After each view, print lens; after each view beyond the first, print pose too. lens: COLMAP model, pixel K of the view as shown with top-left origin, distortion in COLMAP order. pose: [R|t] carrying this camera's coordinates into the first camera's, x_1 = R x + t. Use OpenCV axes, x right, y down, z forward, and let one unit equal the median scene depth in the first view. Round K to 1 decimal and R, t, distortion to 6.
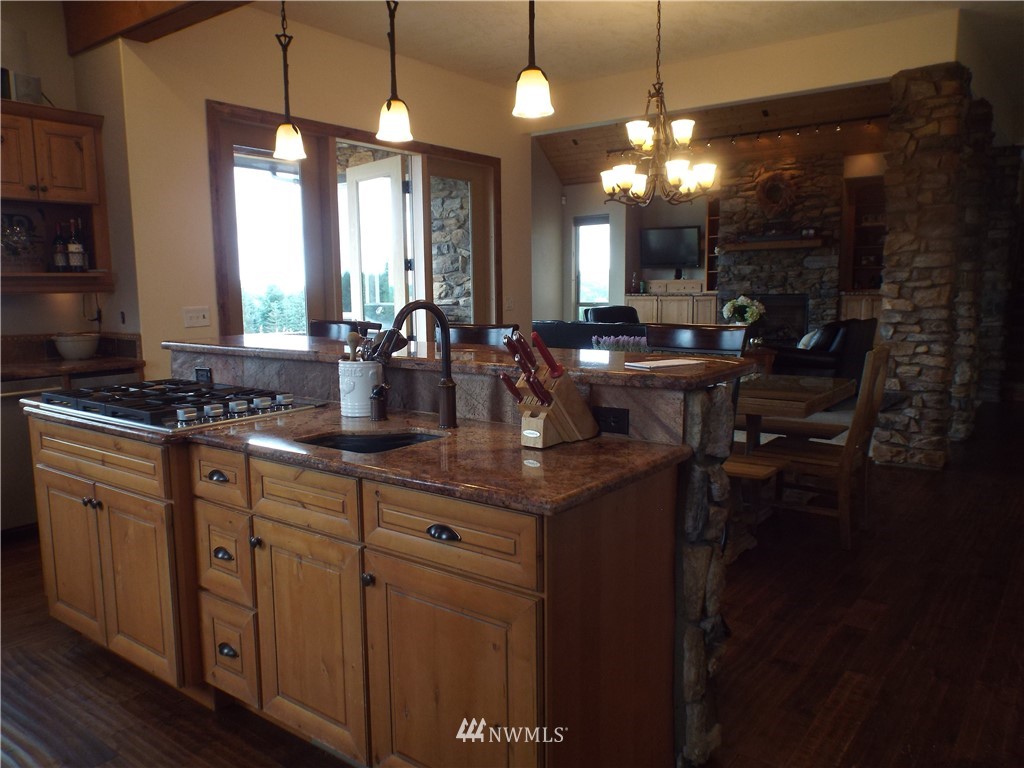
lens RADIAL K [[761.7, 0, 510.8], [0, 761.7, 384.1], [0, 0, 1]] dist [-0.006884, -0.003489]
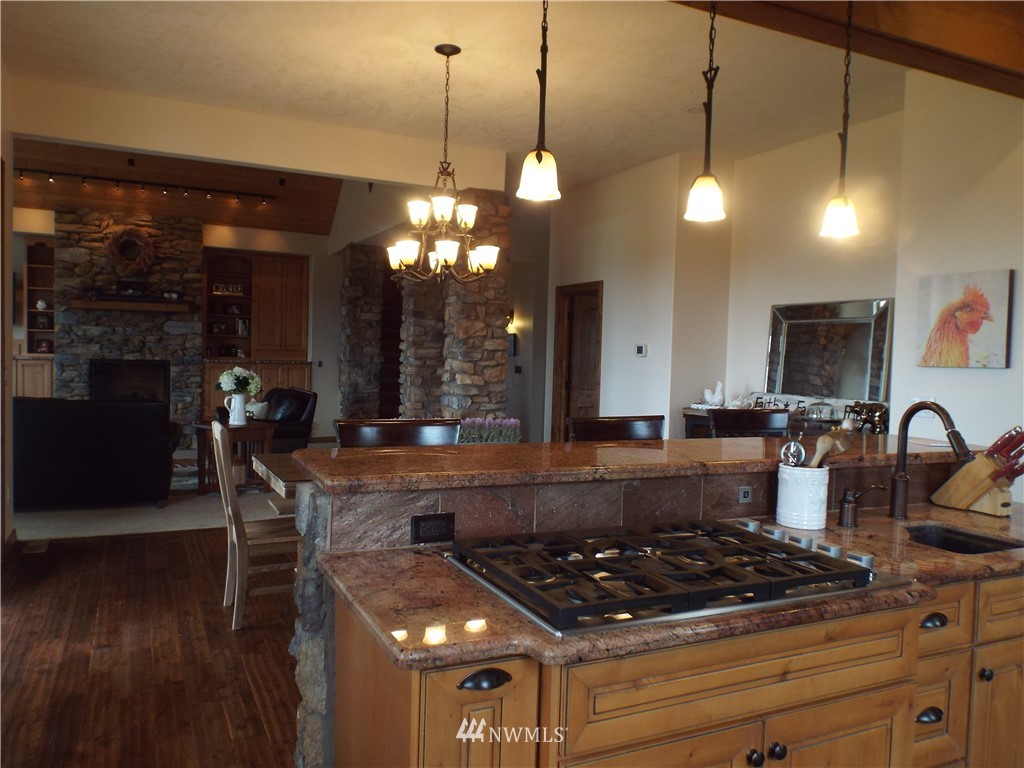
lens RADIAL K [[761.7, 0, 510.5], [0, 761.7, 386.7], [0, 0, 1]] dist [-0.006884, -0.003489]
pose [[0.453458, -0.013471, 0.891176, -0.262353], [0.078889, 0.996568, -0.025076, -0.029269], [-0.887779, 0.081675, 0.452964, 0.201083]]
